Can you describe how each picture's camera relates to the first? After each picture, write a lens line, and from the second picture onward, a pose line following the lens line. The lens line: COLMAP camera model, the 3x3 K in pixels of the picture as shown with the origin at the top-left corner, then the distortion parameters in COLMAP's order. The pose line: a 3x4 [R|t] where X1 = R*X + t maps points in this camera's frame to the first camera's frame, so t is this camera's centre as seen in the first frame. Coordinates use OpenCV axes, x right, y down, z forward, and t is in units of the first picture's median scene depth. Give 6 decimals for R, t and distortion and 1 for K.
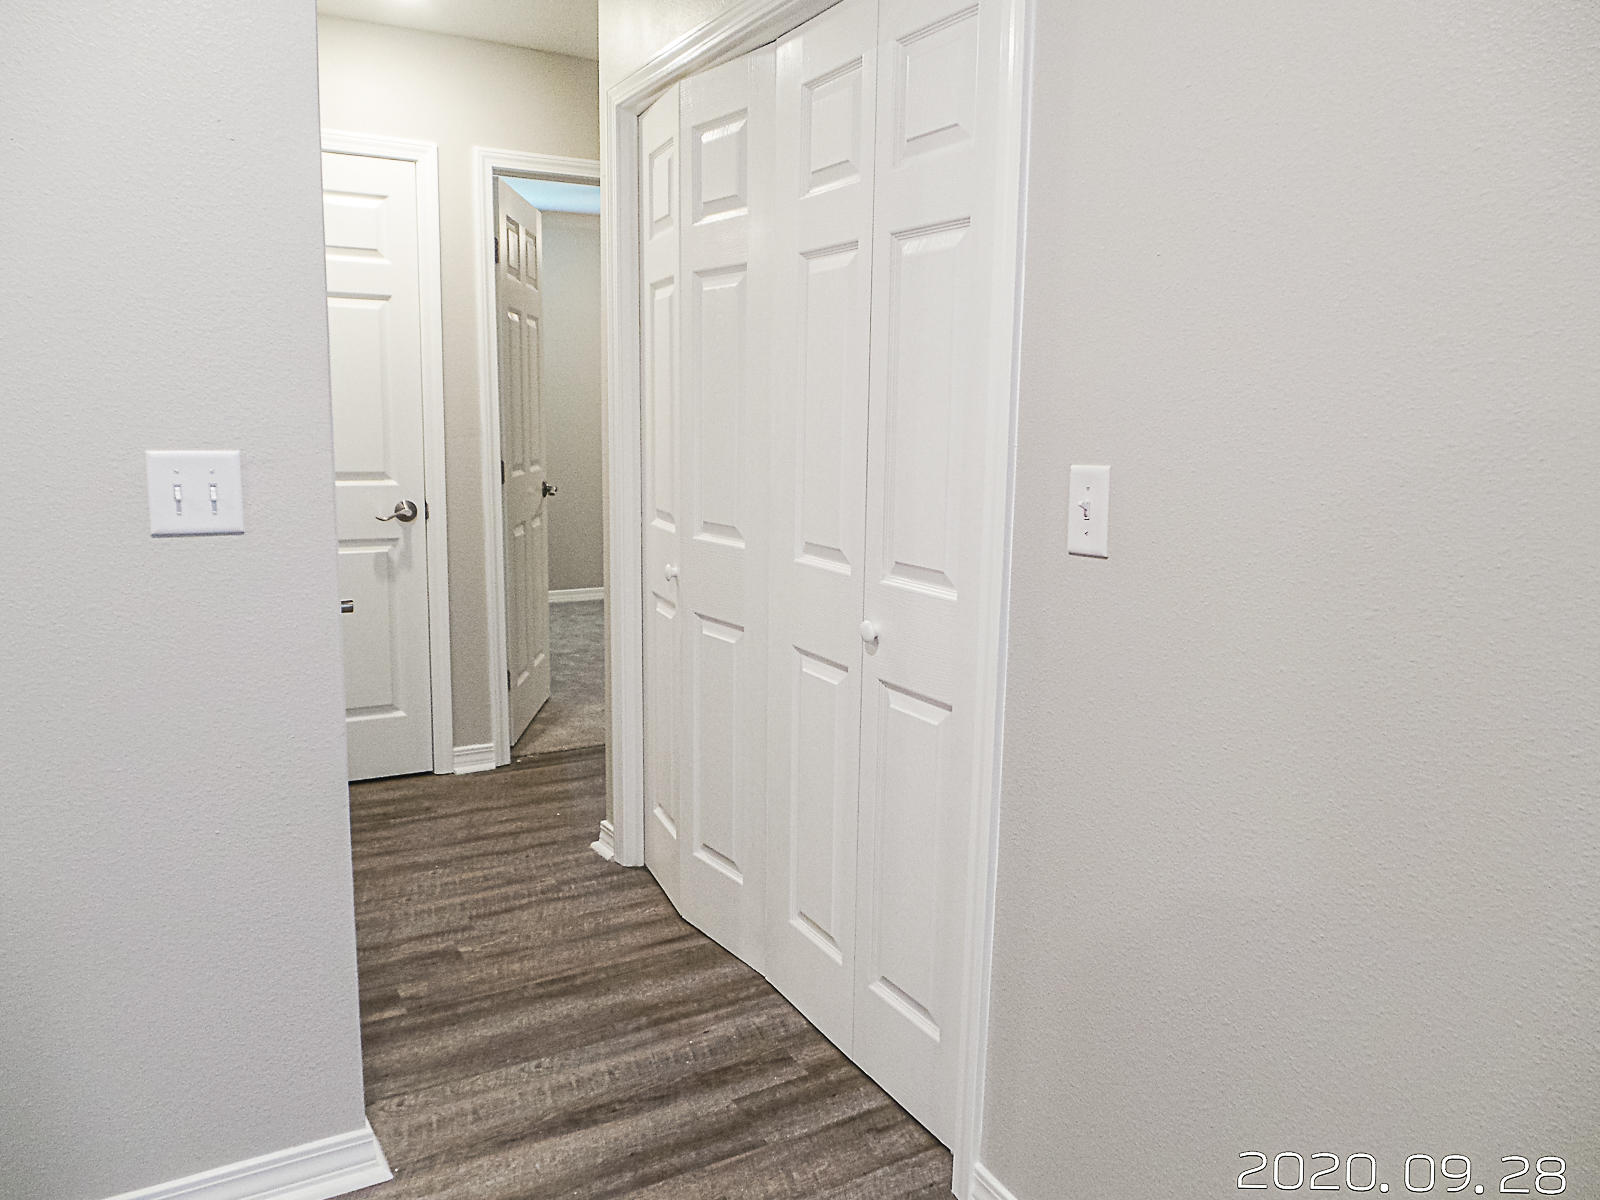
lens RADIAL K [[1113.5, 0, 800.0], [0, 1113.5, 600.0], [0, 0, 1]] dist [-0.005422, -0.025917]
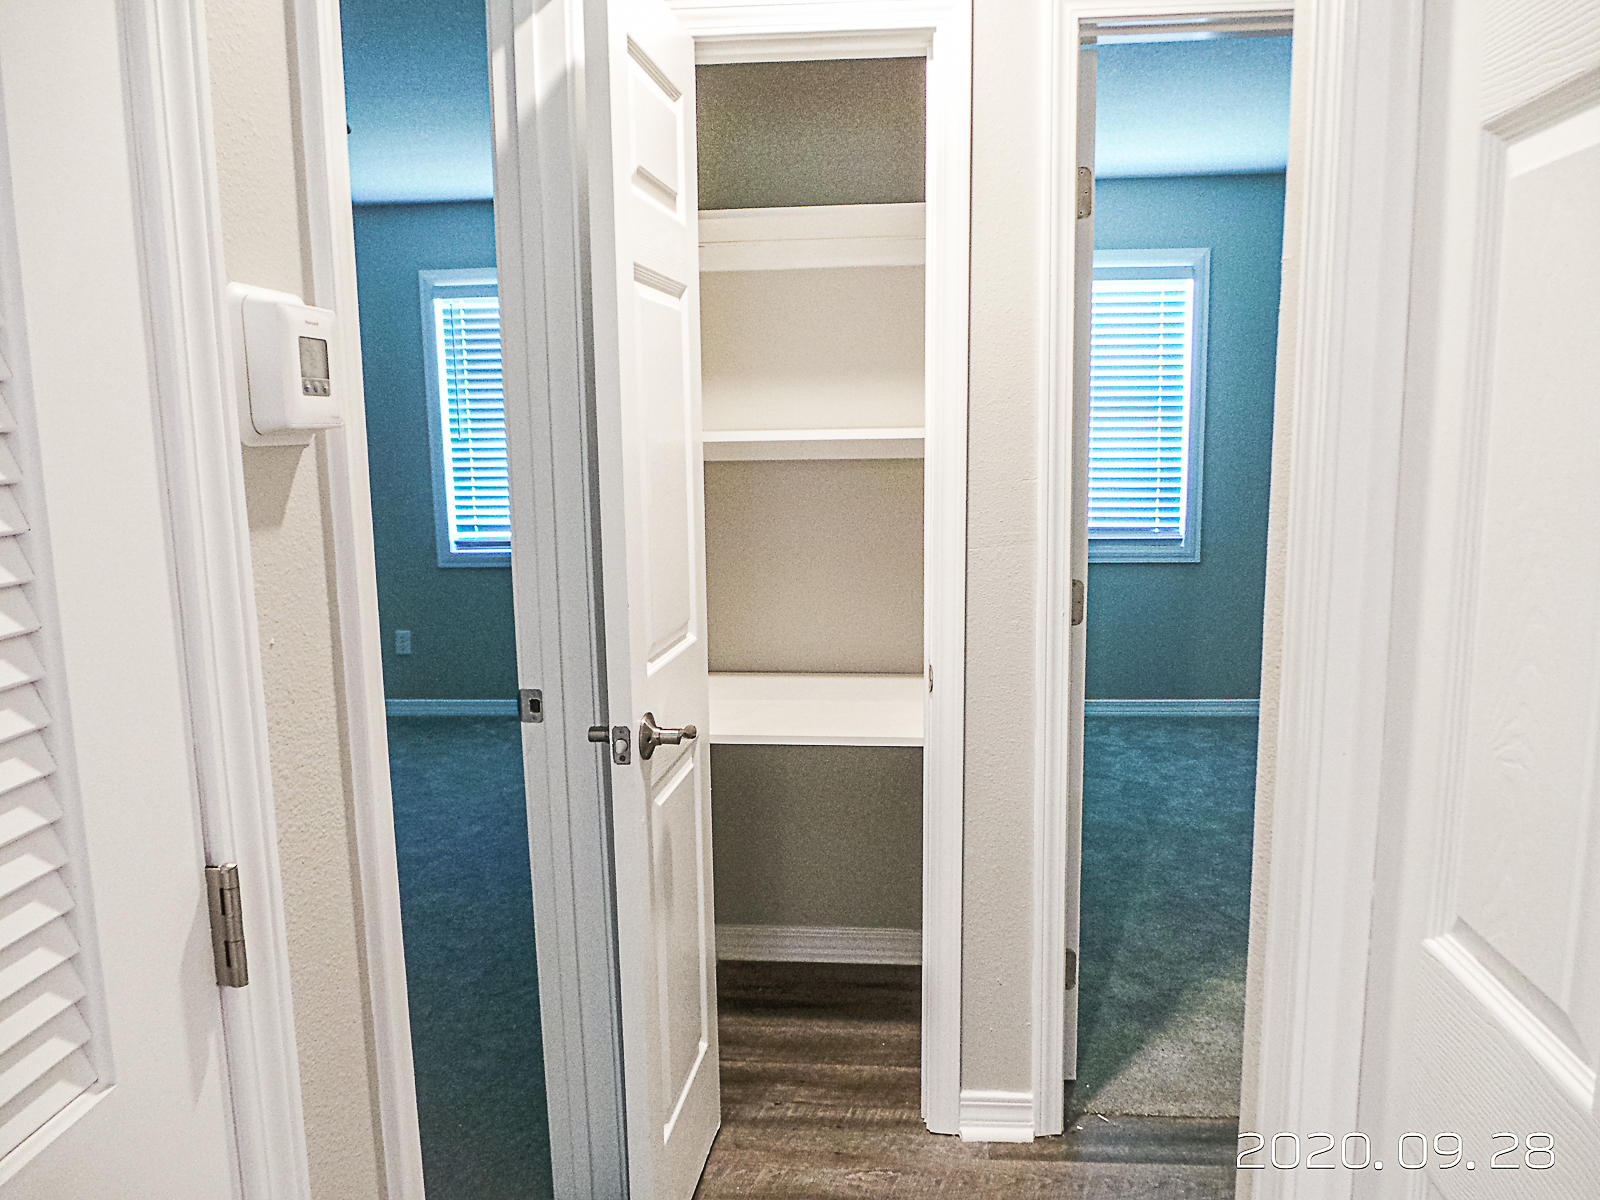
lens RADIAL K [[1113.5, 0, 800.0], [0, 1113.5, 600.0], [0, 0, 1]] dist [-0.005422, -0.025917]
pose [[0.830337, 0.053964, -0.554643, -0.081268], [-0.057015, 0.998304, 0.011774, -0.113234], [0.554338, 0.021847, 0.832005, 0.477892]]
